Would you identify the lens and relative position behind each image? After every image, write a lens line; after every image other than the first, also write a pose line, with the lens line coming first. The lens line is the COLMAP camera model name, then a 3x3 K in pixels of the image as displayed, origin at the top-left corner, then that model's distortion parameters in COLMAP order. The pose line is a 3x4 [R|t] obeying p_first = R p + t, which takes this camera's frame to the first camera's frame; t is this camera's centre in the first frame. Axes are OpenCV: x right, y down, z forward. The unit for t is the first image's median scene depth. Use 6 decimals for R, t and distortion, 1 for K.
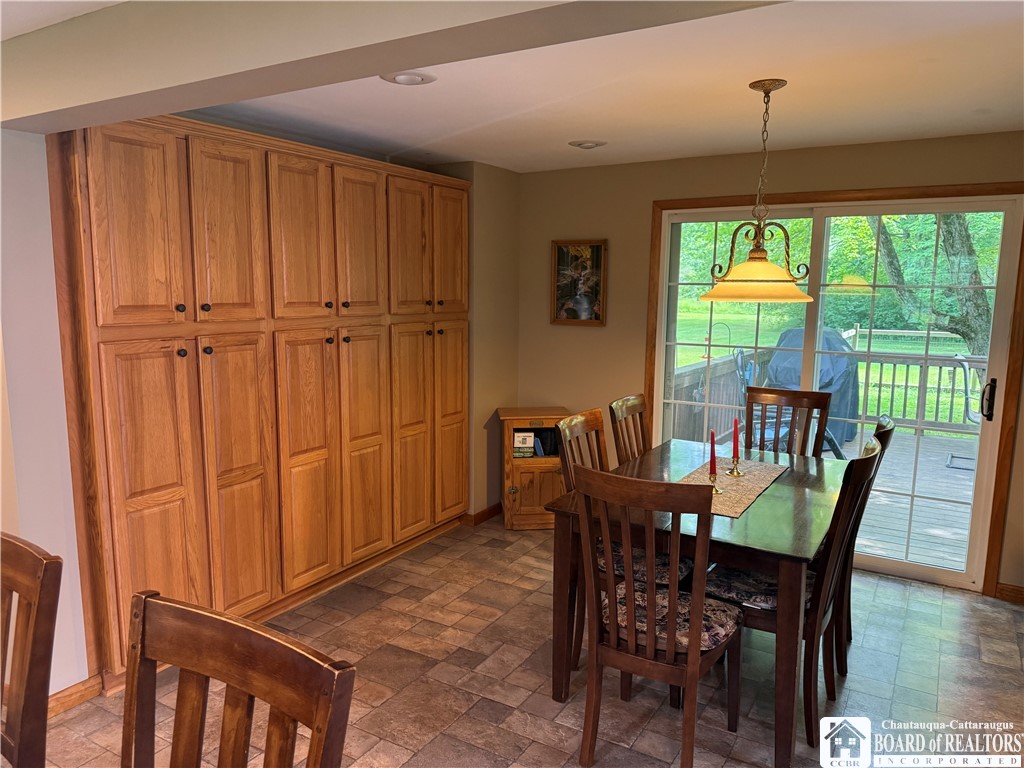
lens RADIAL K [[727.6, 0, 515.9], [0, 727.6, 380.2], [0, 0, 1]] dist [0.046972, -0.037075]
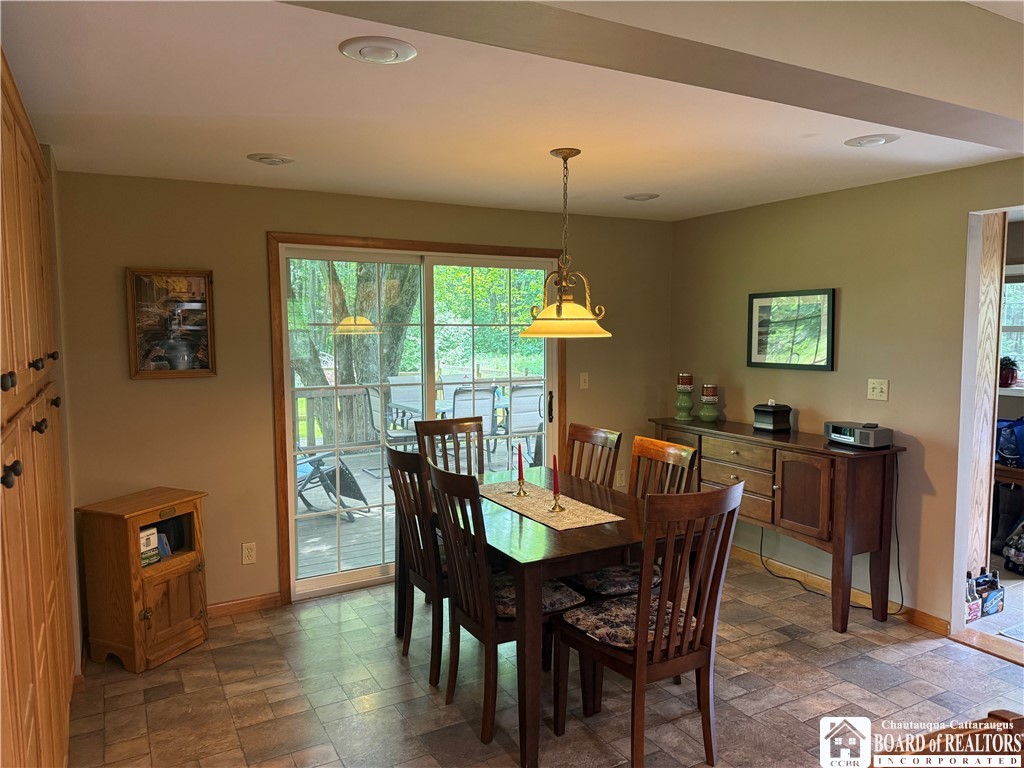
lens RADIAL K [[727.6, 0, 516.8], [0, 727.6, 388.1], [0, 0, 1]] dist [0.046972, -0.037075]
pose [[0.482204, -0.087260, 0.871702, -0.437414], [0.125803, 0.991611, 0.029672, -0.043583], [-0.866979, 0.095355, 0.489137, 0.312958]]
